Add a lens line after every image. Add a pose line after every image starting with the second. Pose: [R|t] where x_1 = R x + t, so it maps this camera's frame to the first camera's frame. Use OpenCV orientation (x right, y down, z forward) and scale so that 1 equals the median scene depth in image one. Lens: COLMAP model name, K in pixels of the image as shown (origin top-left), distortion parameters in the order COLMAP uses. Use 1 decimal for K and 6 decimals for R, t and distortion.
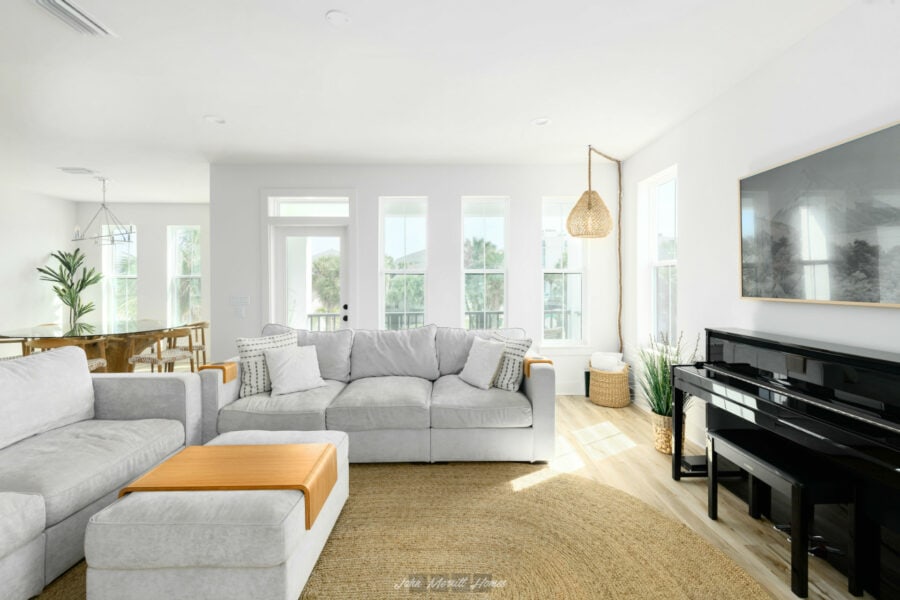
lens RADIAL K [[395.6, 0, 452.7], [0, 395.6, 283.5], [0, 0, 1]] dist [-0.000545, -0.000035]
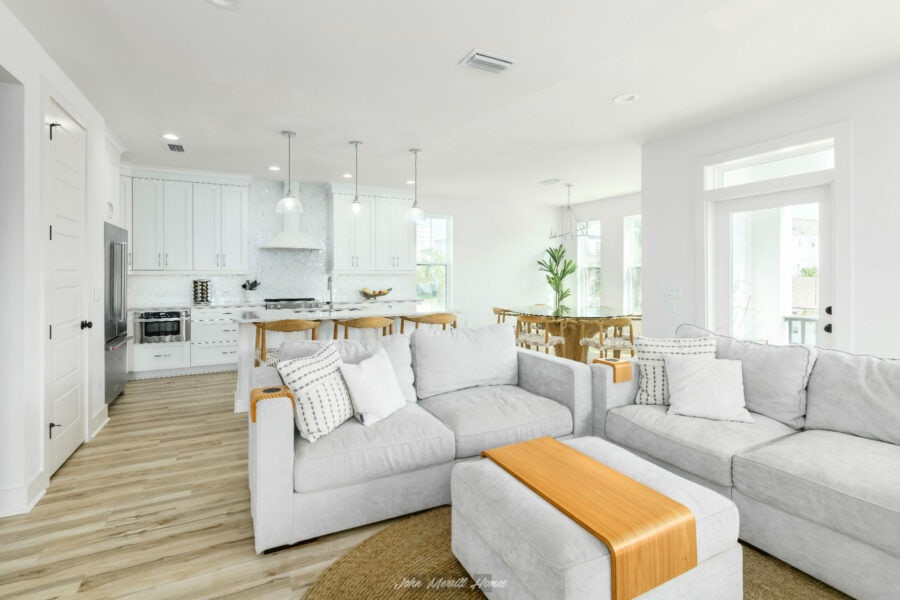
lens RADIAL K [[411.9, 0, 431.1], [0, 411.9, 270.9], [0, 0, 1]] dist [-0.001479, -0.000324]
pose [[0.400831, -0.001945, -0.916150, 0.105419], [-0.001038, 0.999996, -0.002577, -0.003302], [0.916151, 0.001984, 0.400828, 0.187267]]
